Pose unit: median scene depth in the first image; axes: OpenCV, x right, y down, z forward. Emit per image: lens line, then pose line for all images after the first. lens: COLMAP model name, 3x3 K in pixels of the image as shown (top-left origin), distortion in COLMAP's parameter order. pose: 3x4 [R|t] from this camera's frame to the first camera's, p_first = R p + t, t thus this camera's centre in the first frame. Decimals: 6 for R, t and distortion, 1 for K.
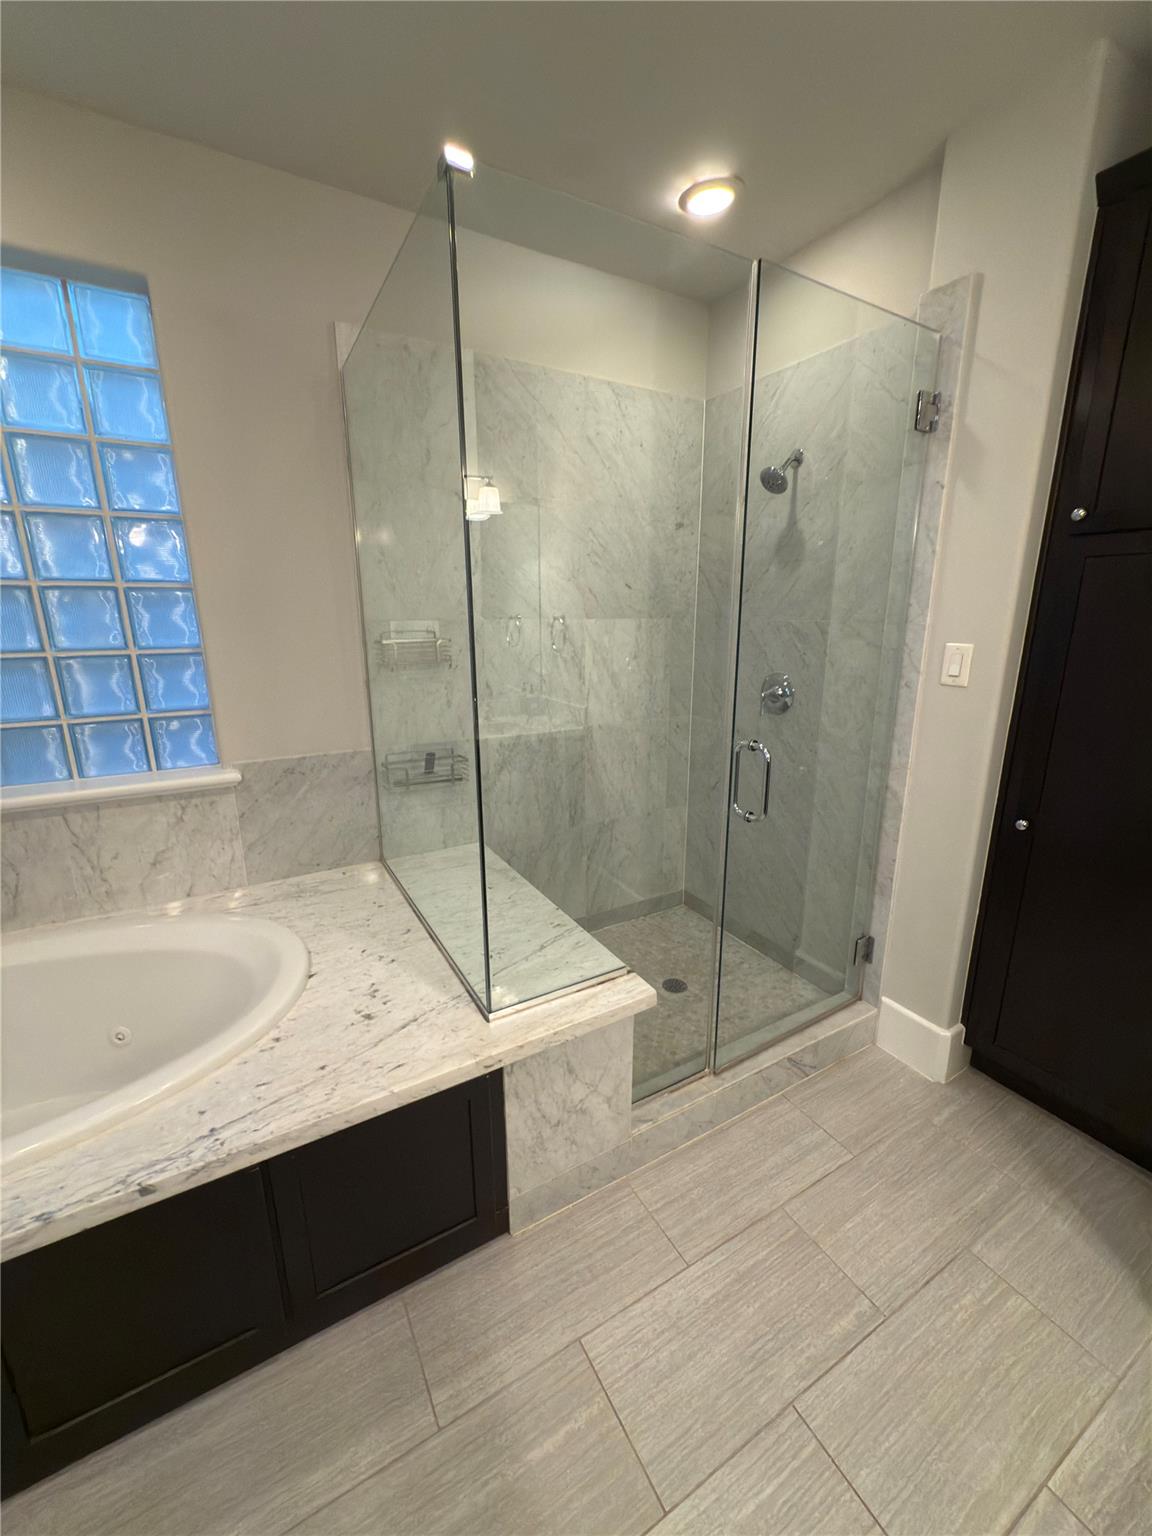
lens RADIAL K [[615.0, 0, 577.8], [0, 615.0, 767.6], [0, 0, 1]] dist [0.002685, 0.000362]
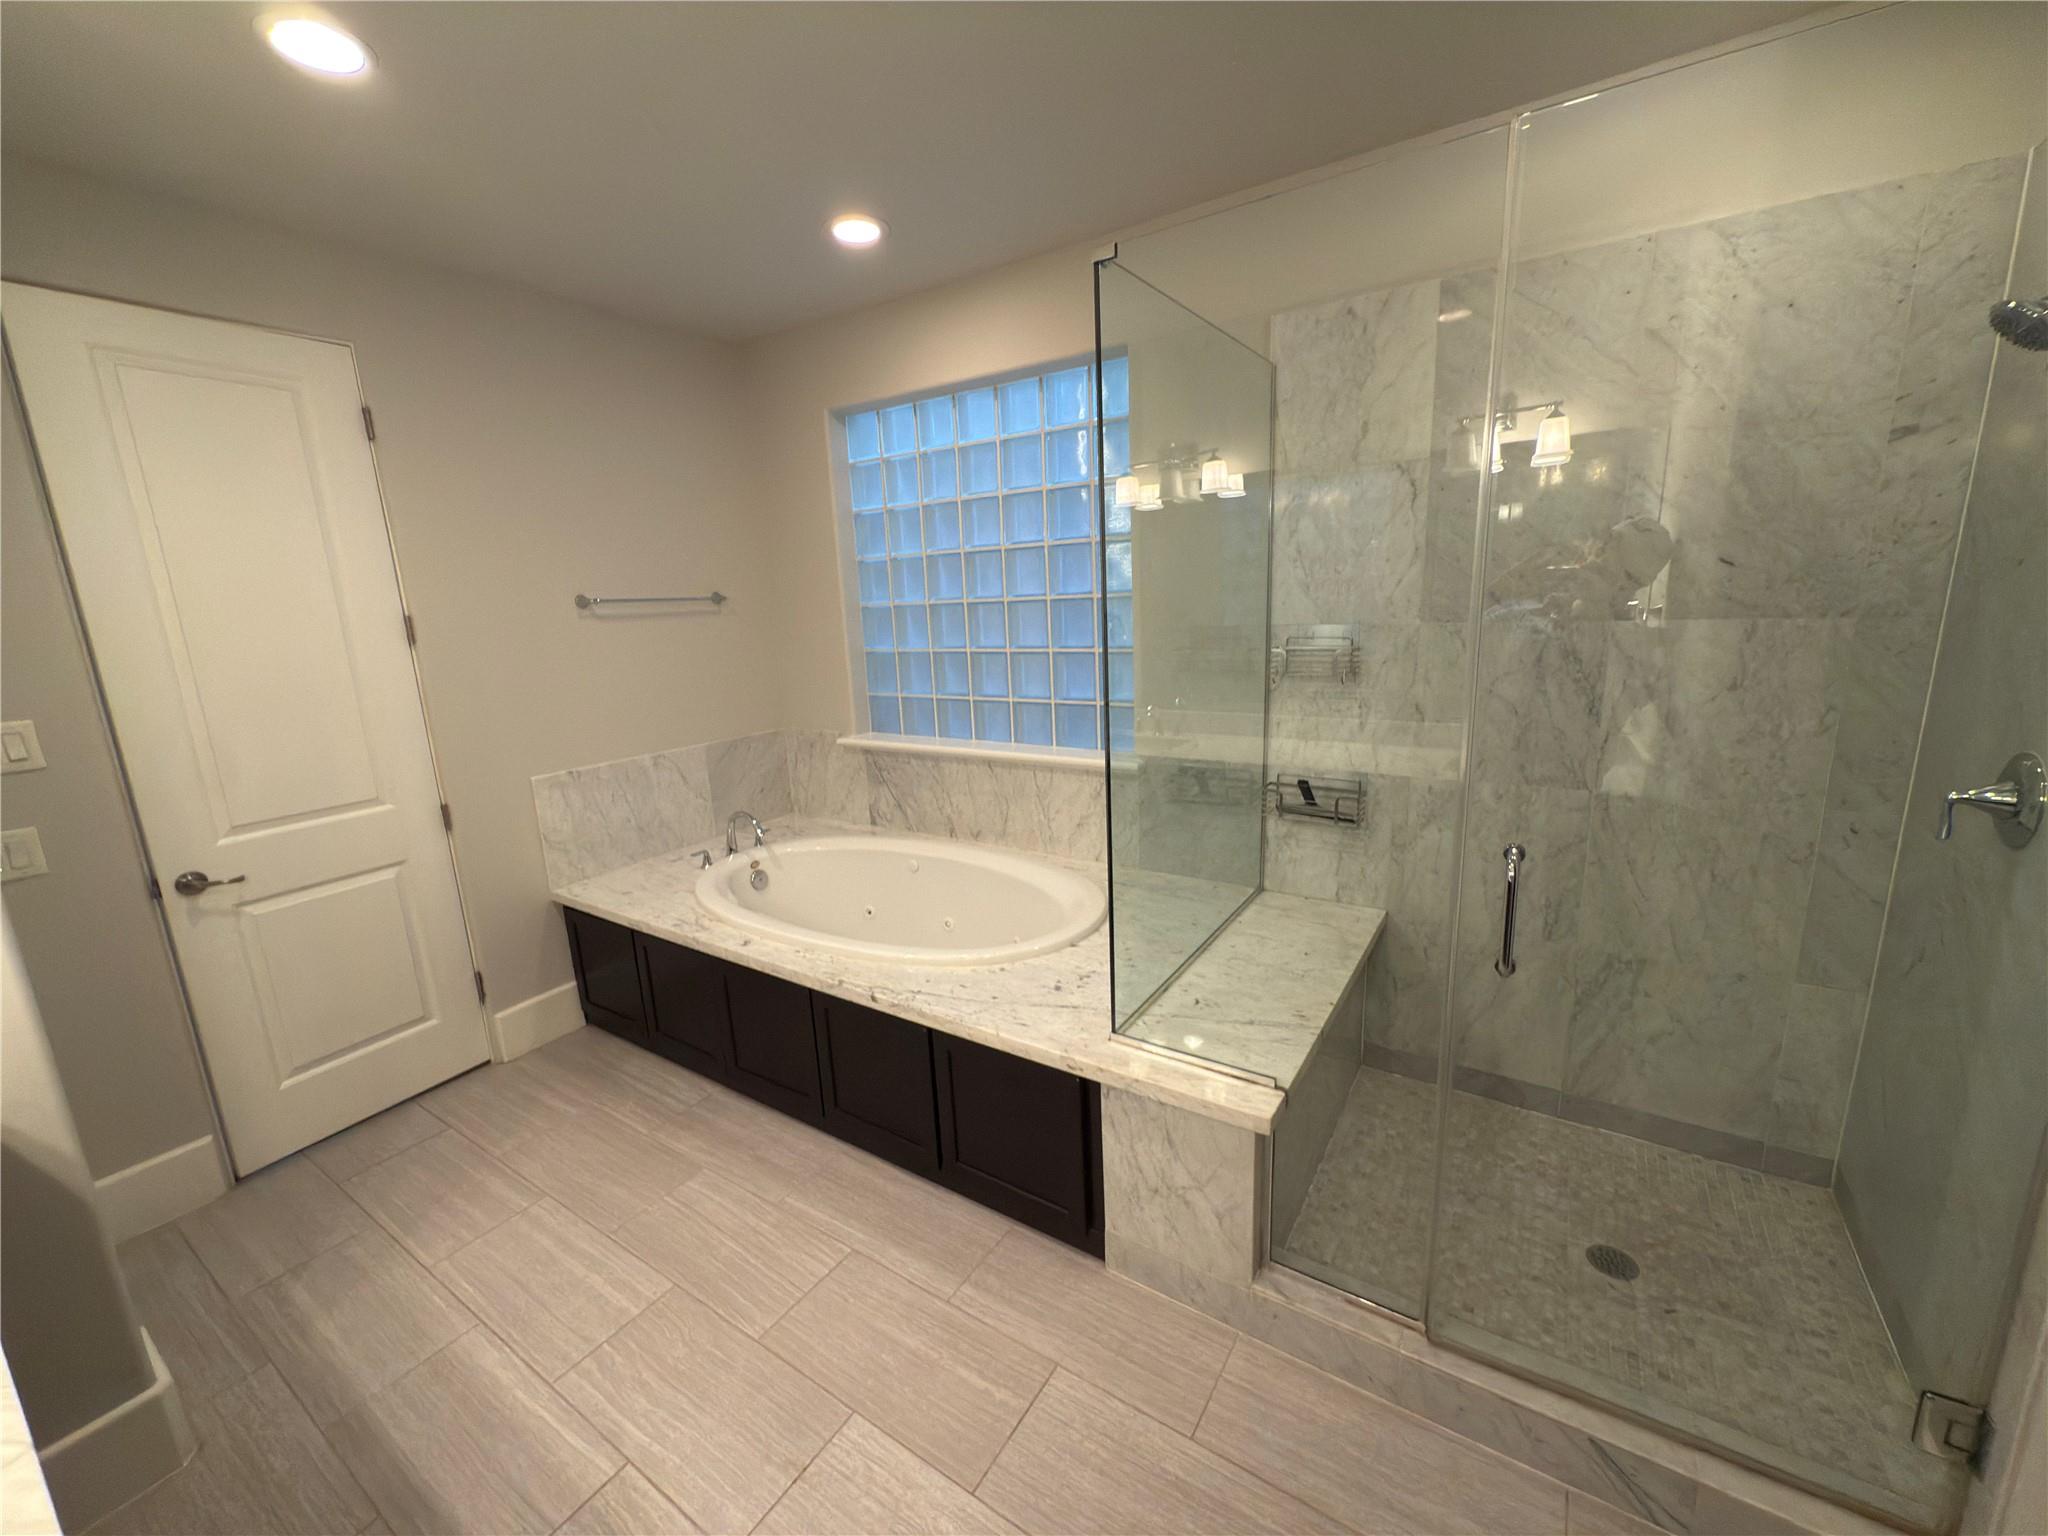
lens RADIAL K [[820.0, 0, 1025.4], [0, 820.0, 762.7], [0, 0, 1]] dist [0.002685, 0.000362]
pose [[0.449670, 0.166405, -0.877557, 0.648023], [-0.178324, 0.979438, 0.094349, -0.096150], [0.875213, 0.114063, 0.470098, 0.142084]]
